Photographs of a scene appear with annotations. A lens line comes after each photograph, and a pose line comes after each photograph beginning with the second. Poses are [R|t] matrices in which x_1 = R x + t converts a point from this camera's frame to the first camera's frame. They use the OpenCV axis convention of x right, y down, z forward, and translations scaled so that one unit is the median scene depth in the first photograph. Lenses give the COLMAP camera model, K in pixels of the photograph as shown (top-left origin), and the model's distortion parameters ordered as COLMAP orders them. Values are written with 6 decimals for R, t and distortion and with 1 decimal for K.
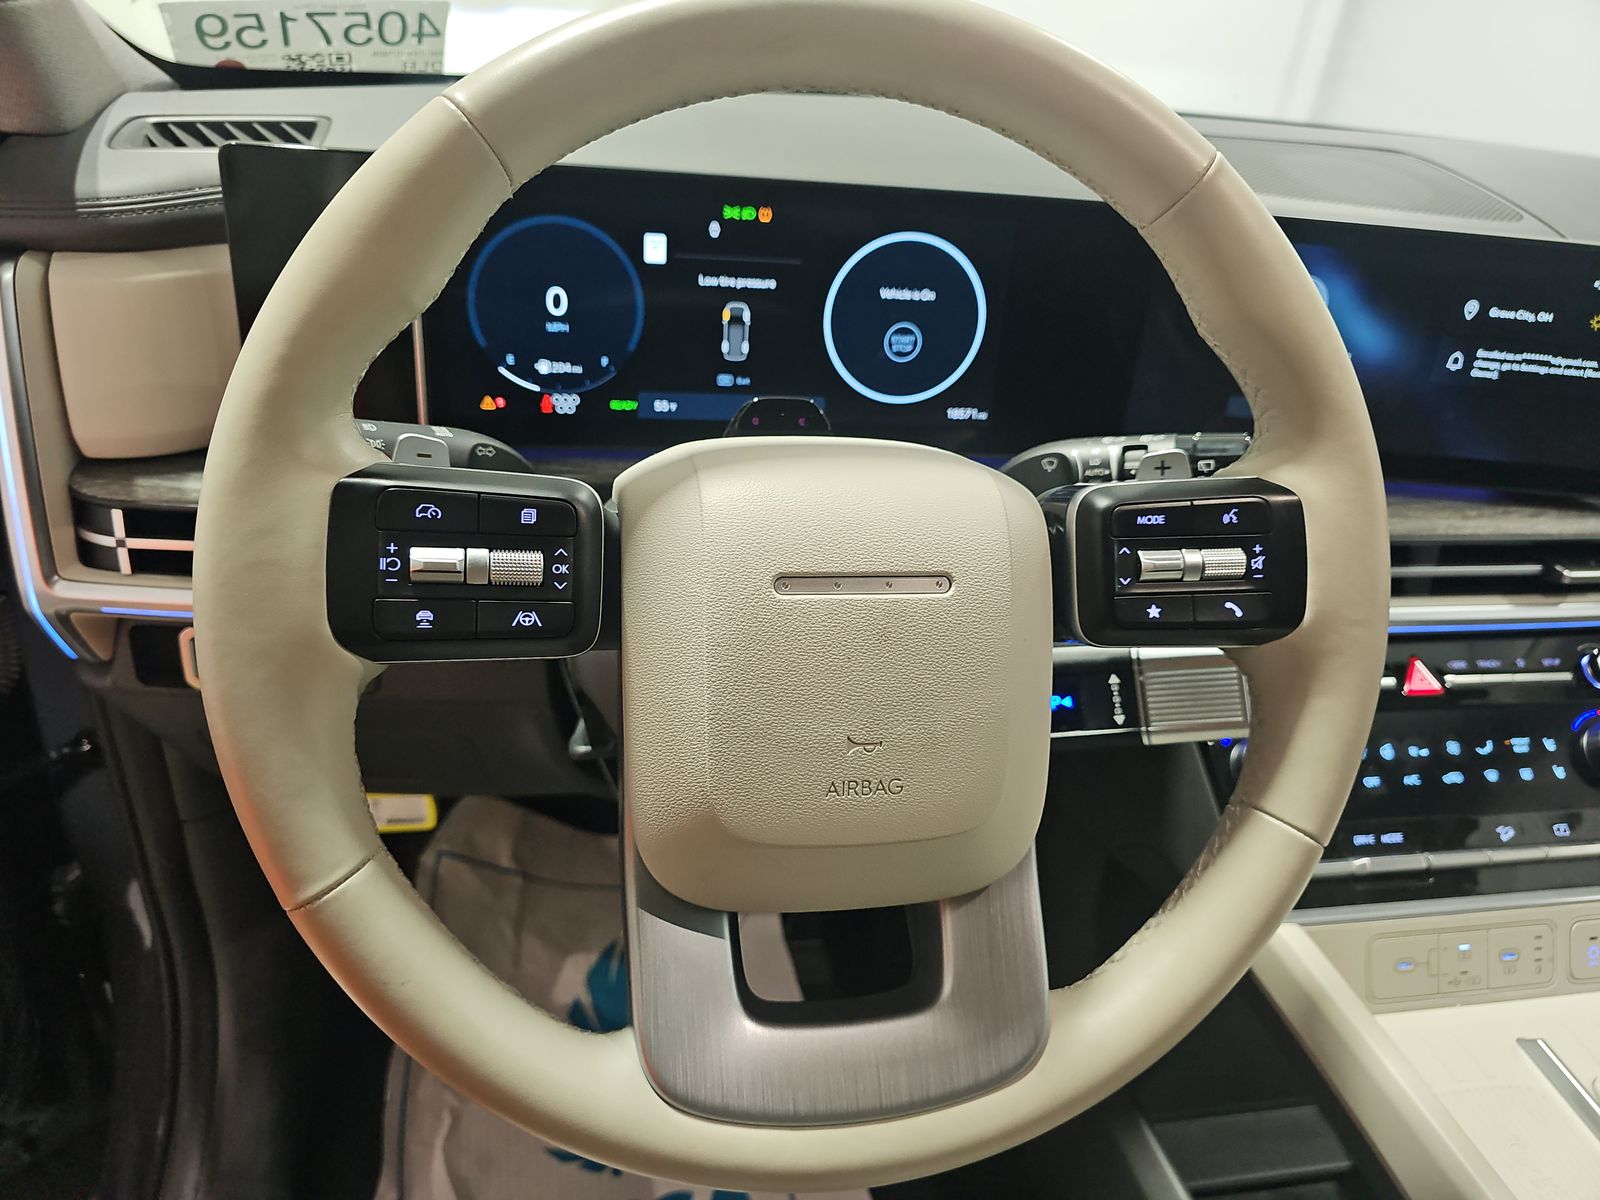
lens RADIAL K [[1012.0, 0, 809.1], [0, 1012.0, 602.0], [0, 0, 1]] dist [0.001221, -0.009709]
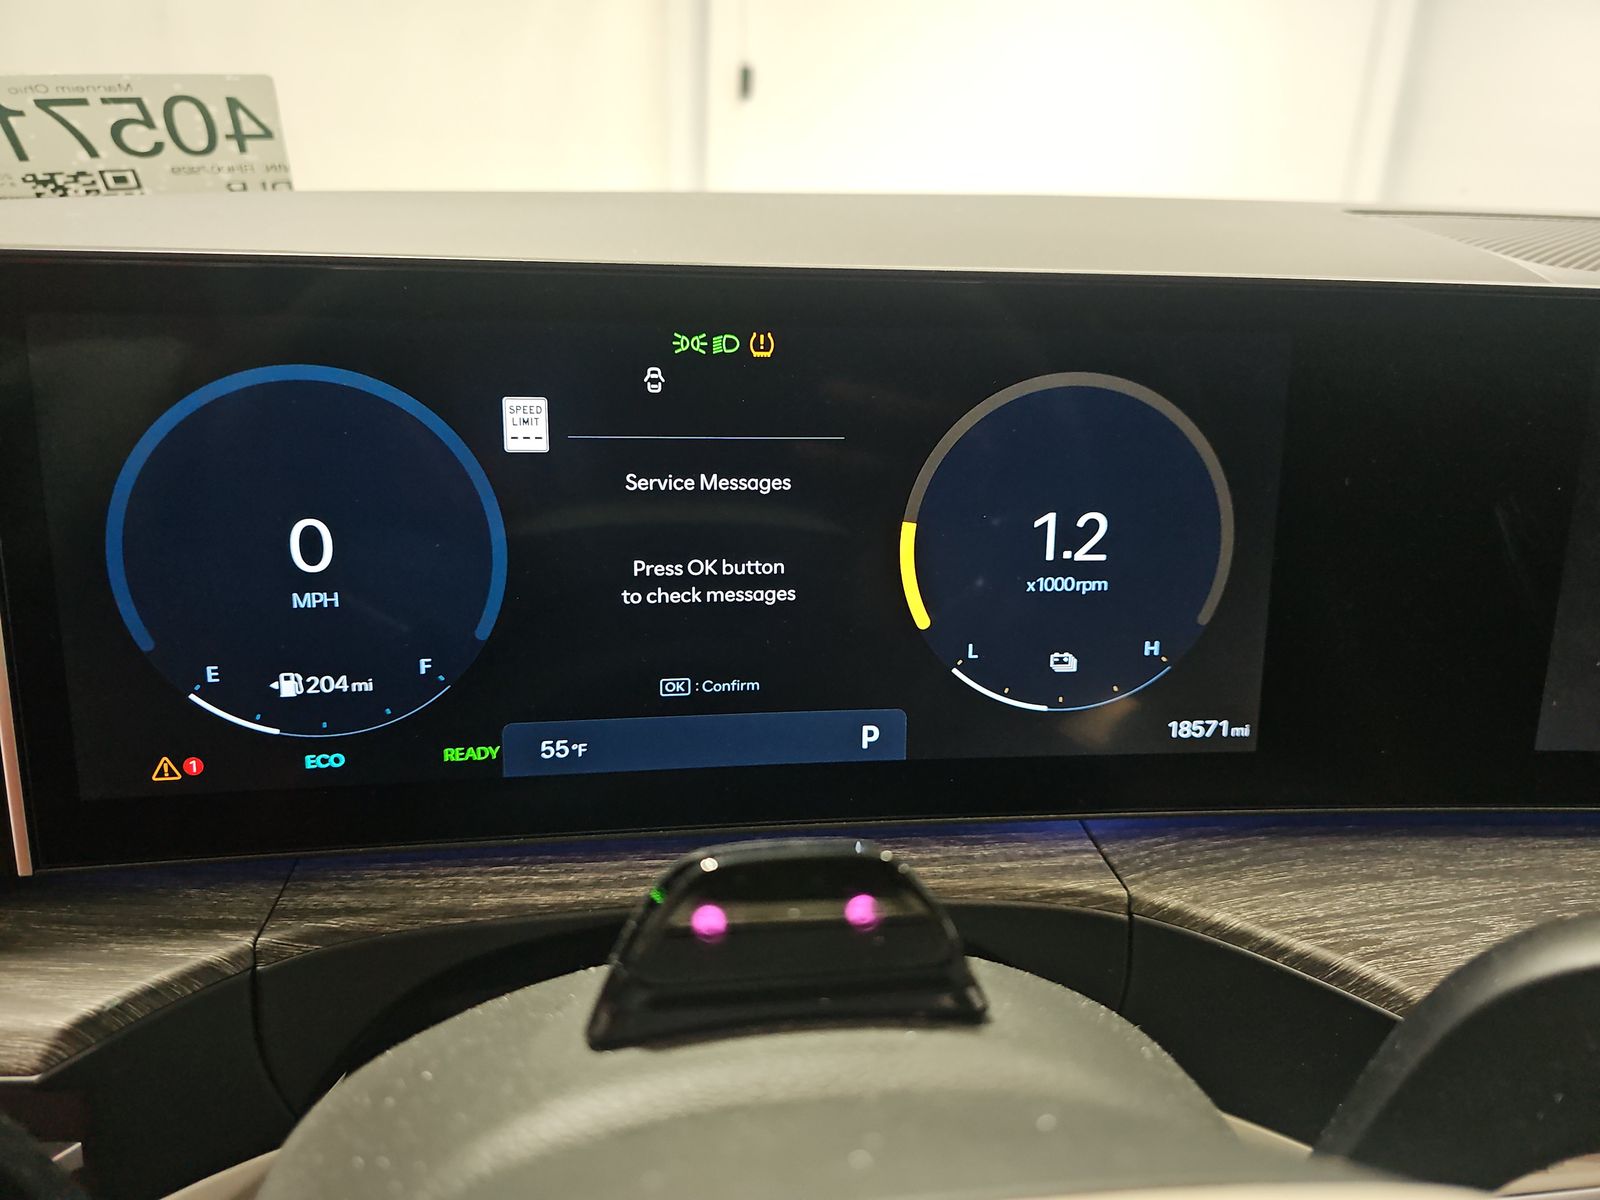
lens RADIAL K [[1012.0, 0, 813.0], [0, 1012.0, 598.2], [0, 0, 1]] dist [0.001221, -0.009709]
pose [[0.997771, -0.043105, -0.050933, -0.001060], [0.033027, 0.982306, -0.184348, -0.175115], [0.057979, 0.182255, 0.981540, 0.546880]]
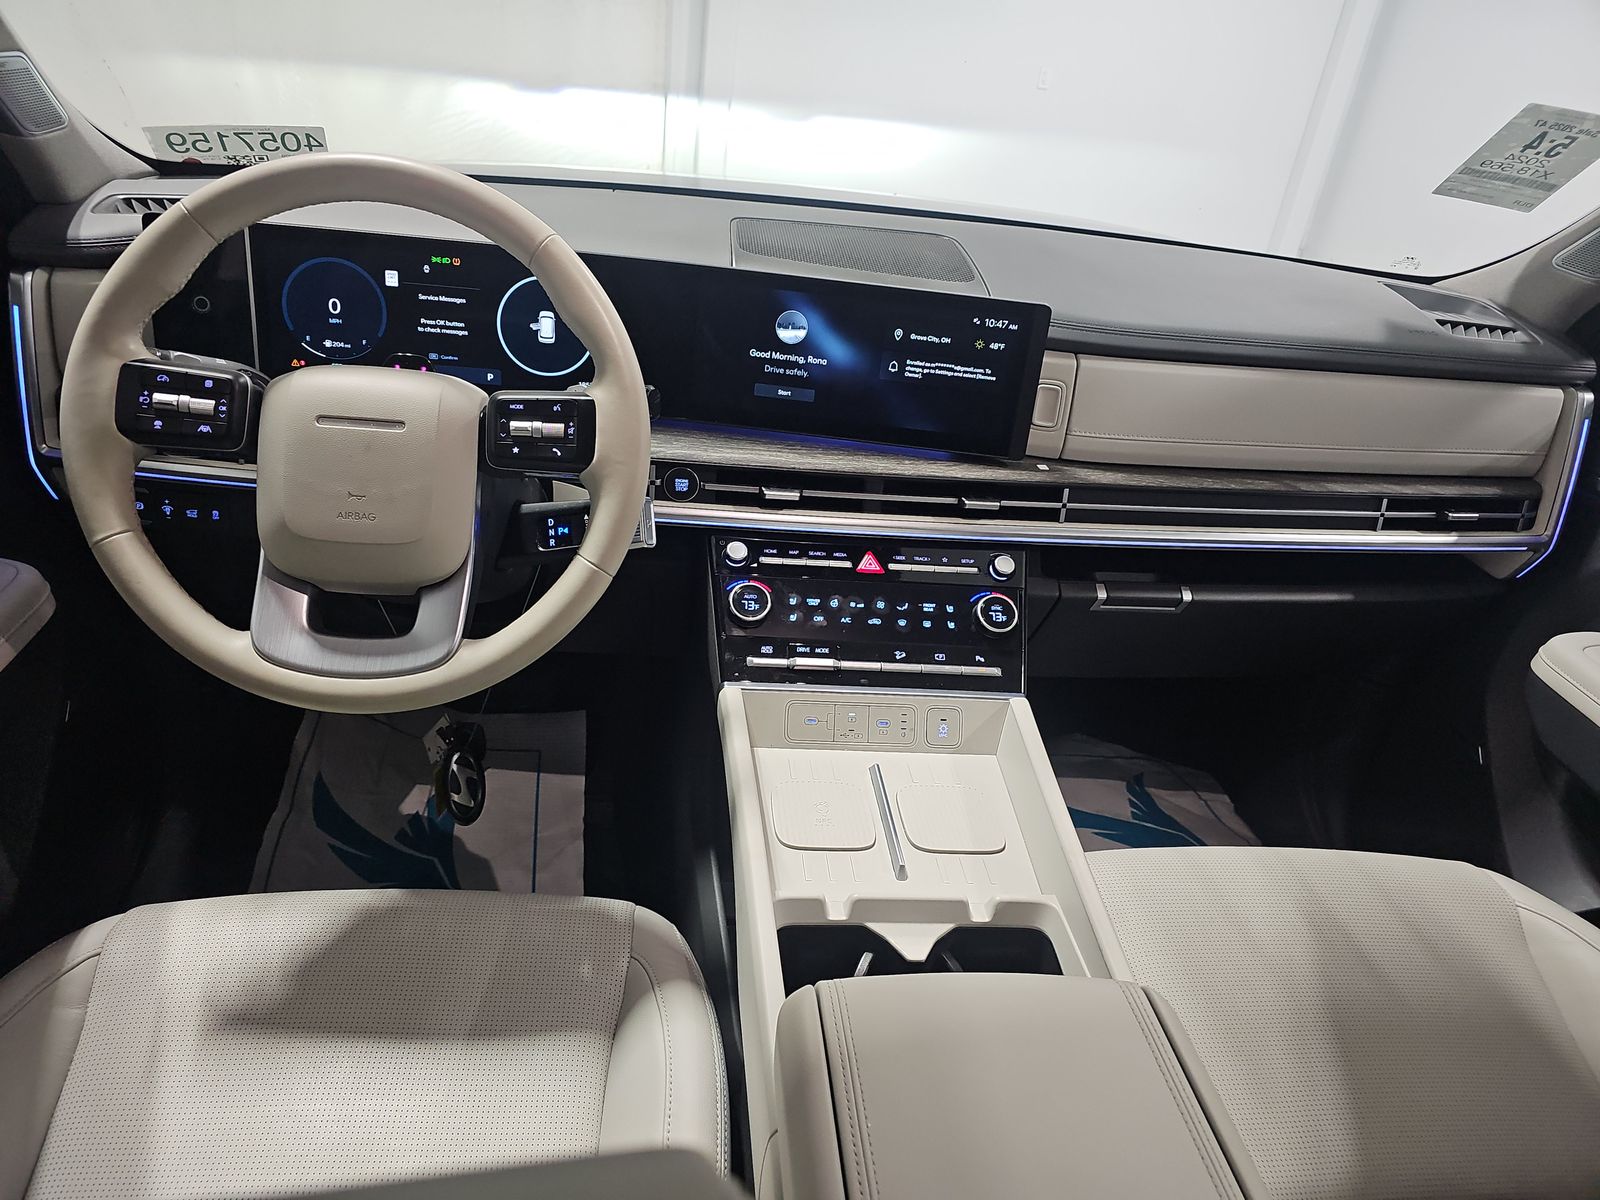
lens RADIAL K [[1012.0, 0, 848.6], [0, 1012.0, 626.7], [0, 0, 1]] dist [0.001221, -0.009709]
pose [[0.997430, 0.052582, -0.048666, 0.720579], [-0.054245, 0.997965, -0.033506, 0.255030], [0.046805, 0.036060, 0.998253, -0.654060]]
